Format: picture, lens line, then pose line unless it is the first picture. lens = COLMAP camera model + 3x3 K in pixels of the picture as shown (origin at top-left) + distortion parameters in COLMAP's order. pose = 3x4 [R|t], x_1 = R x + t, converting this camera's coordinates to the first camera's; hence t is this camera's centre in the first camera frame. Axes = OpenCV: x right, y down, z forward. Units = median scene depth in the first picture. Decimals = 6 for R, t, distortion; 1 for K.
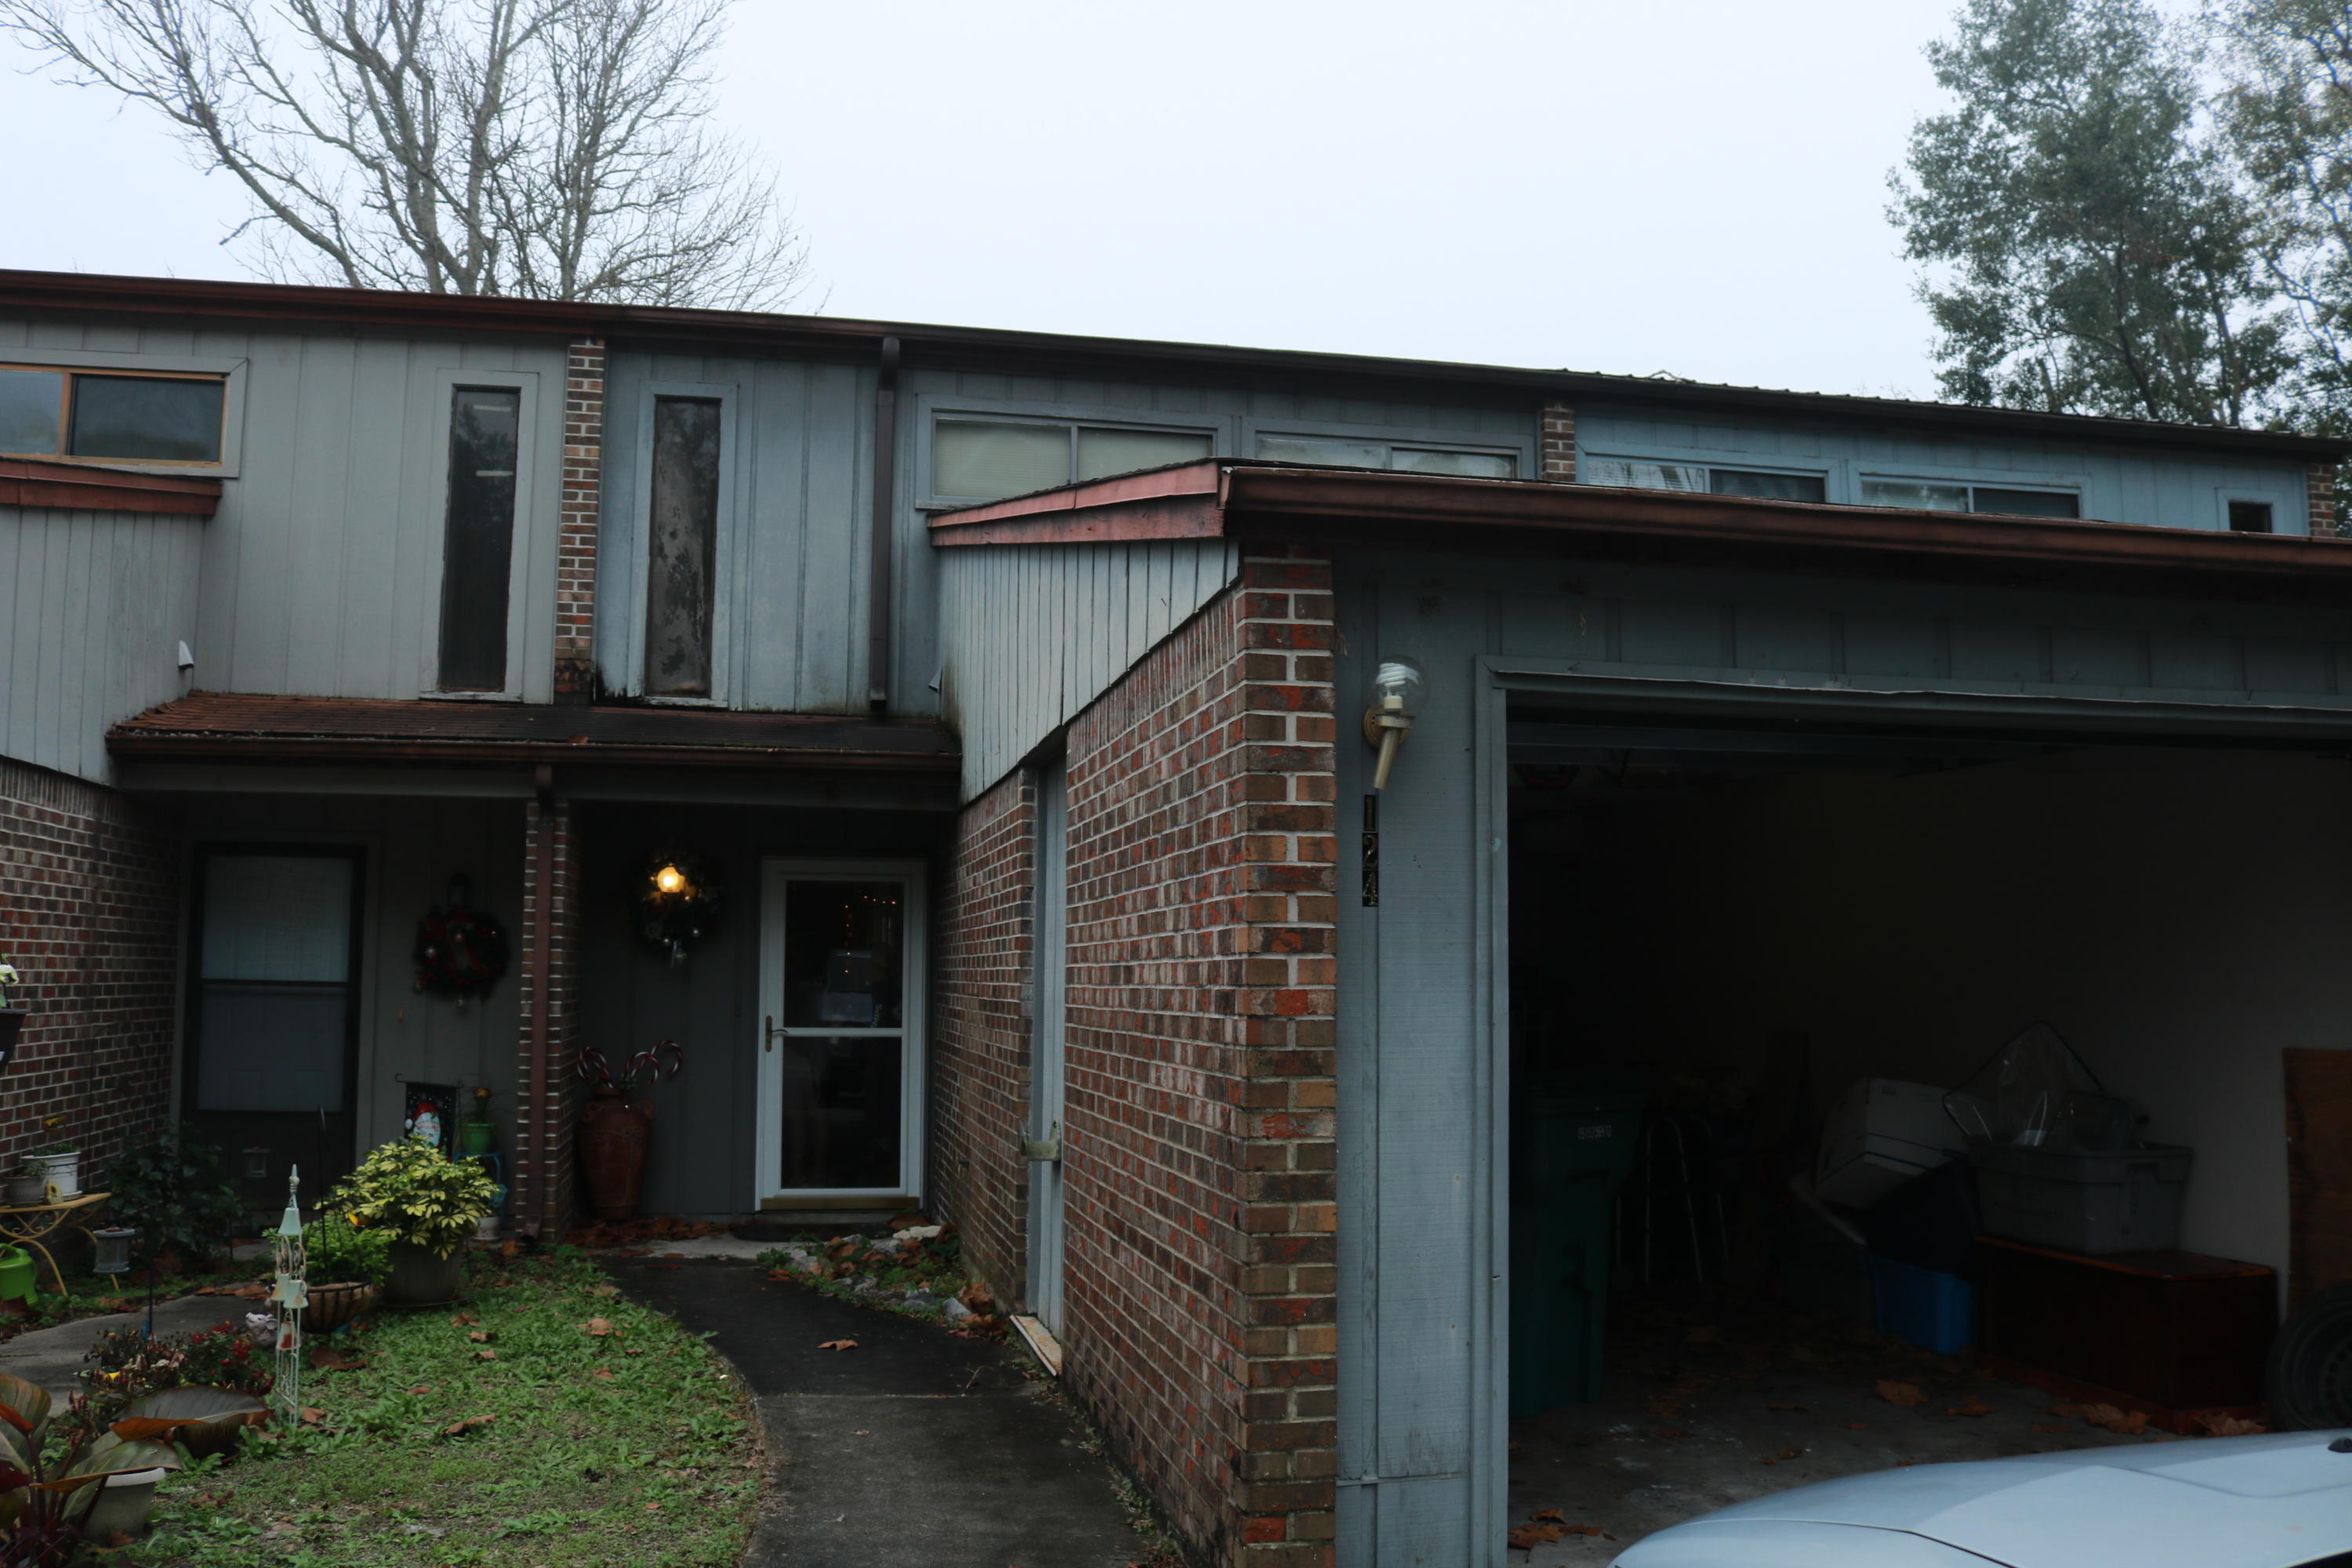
lens RADIAL K [[1968.5, 0, 1167.1], [0, 1968.5, 688.5], [0, 0, 1]] dist [-0.141868, 0.115724]
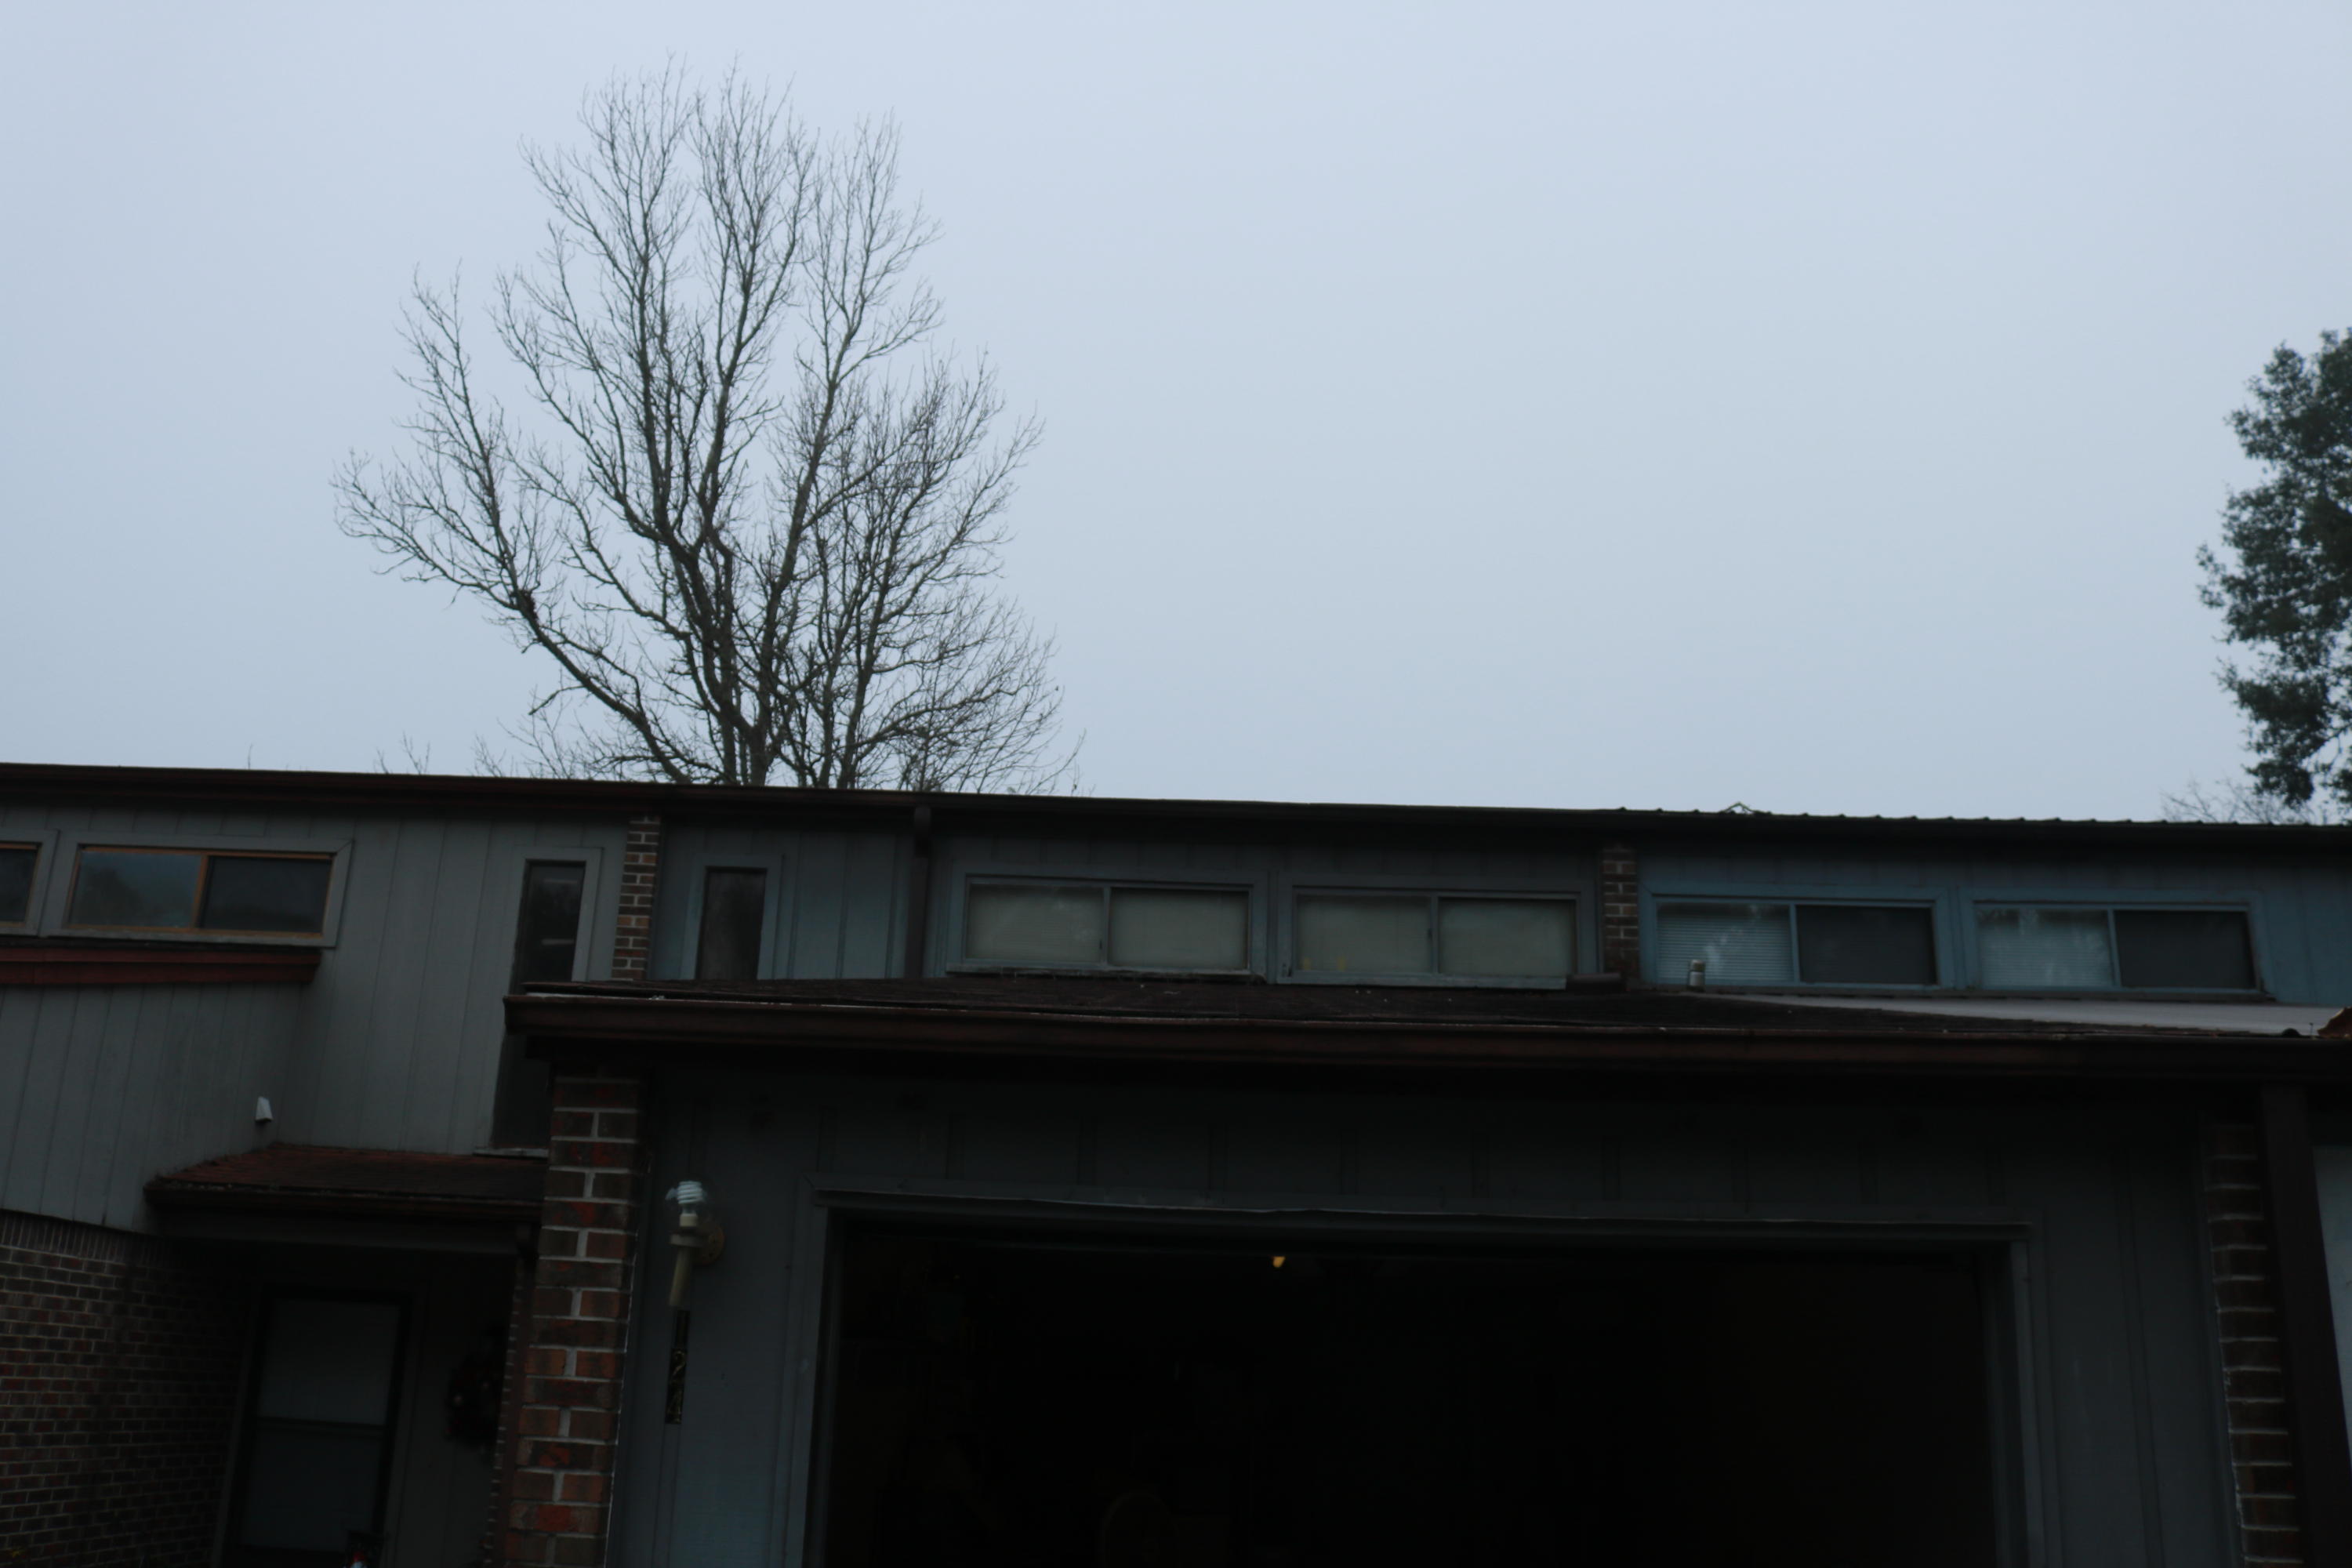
lens RADIAL K [[1968.5, 0, 1070.3], [0, 1968.5, 702.3], [0, 0, 1]] dist [-0.141868, 0.115724]
pose [[0.972486, -0.048637, -0.227828, 0.185706], [-0.000118, 0.977860, -0.209260, -0.015213], [0.232962, 0.203529, 0.950949, 0.009815]]
